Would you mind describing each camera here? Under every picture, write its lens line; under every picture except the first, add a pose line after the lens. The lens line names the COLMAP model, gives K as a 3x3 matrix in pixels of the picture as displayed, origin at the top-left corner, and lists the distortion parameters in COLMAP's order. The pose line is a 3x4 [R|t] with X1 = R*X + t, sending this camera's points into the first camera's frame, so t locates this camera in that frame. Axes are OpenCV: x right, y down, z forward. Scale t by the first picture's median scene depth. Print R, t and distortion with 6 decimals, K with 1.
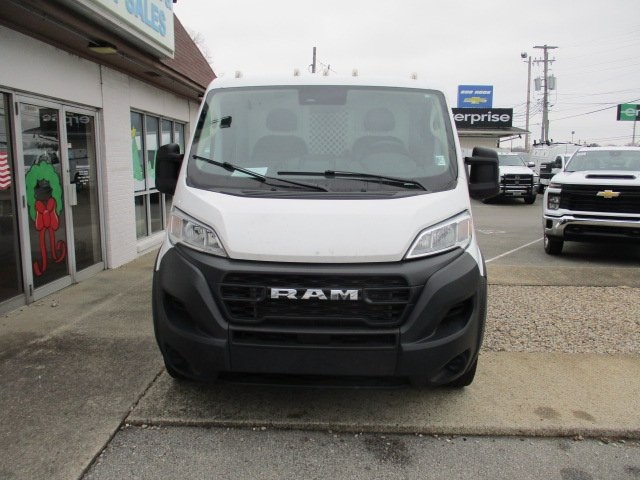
lens RADIAL K [[536.8, 0, 324.8], [0, 536.8, 240.1], [0, 0, 1]] dist [-0.027033, 0.014735]
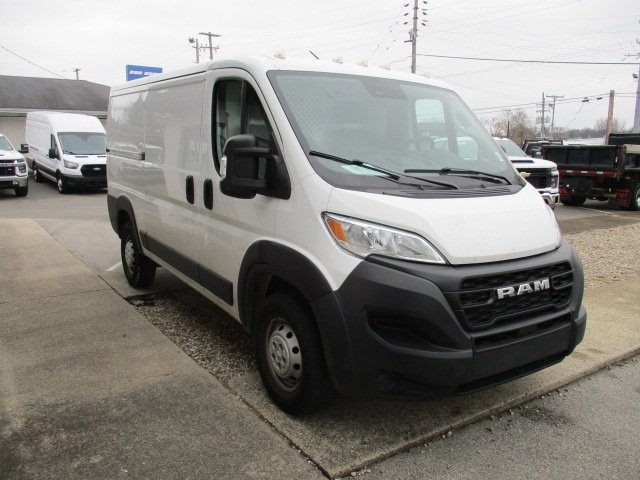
lens RADIAL K [[536.8, 0, 324.8], [0, 536.8, 240.1], [0, 0, 1]] dist [-0.027033, 0.014735]
pose [[0.810379, -0.097071, 0.577809, -0.816493], [0.078356, 0.995277, 0.057310, -0.073724], [-0.580643, -0.001168, 0.814157, 0.327388]]
